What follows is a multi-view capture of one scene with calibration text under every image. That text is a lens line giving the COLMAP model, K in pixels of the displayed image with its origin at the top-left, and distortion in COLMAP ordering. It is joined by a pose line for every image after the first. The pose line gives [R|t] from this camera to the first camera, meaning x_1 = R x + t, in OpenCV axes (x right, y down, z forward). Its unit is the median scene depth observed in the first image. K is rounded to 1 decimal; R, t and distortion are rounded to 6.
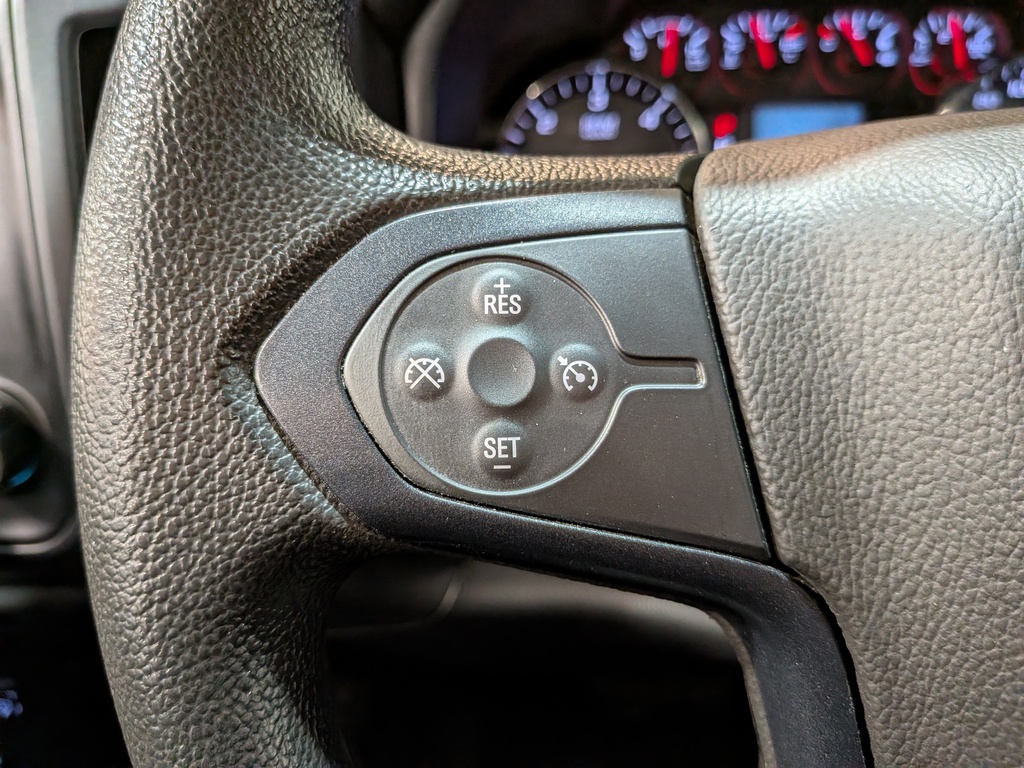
lens RADIAL K [[751.4, 0, 512.0], [0, 751.4, 384.0], [0, 0, 1]] dist [0.051935, -0.095361]
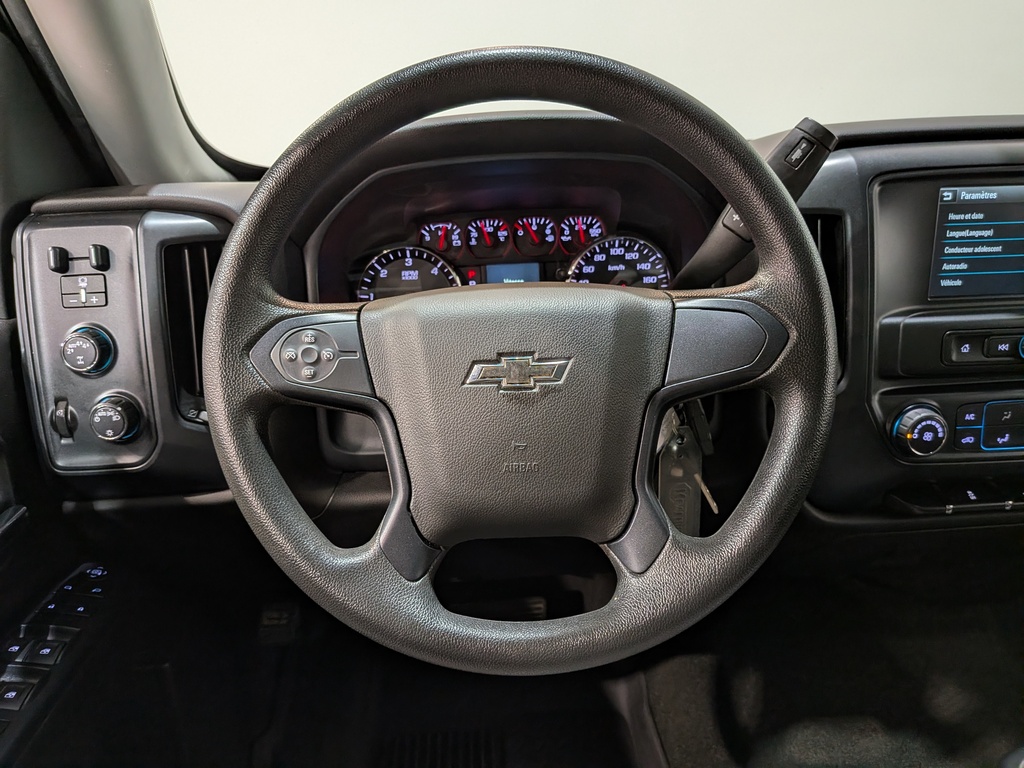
lens RADIAL K [[751.4, 0, 512.0], [0, 751.4, 384.0], [0, 0, 1]] dist [0.051935, -0.095361]
pose [[0.996026, -0.034776, 0.081998, 0.755245], [0.045908, 0.989362, -0.138038, 0.768738], [-0.076325, 0.141254, 0.987027, -3.190585]]
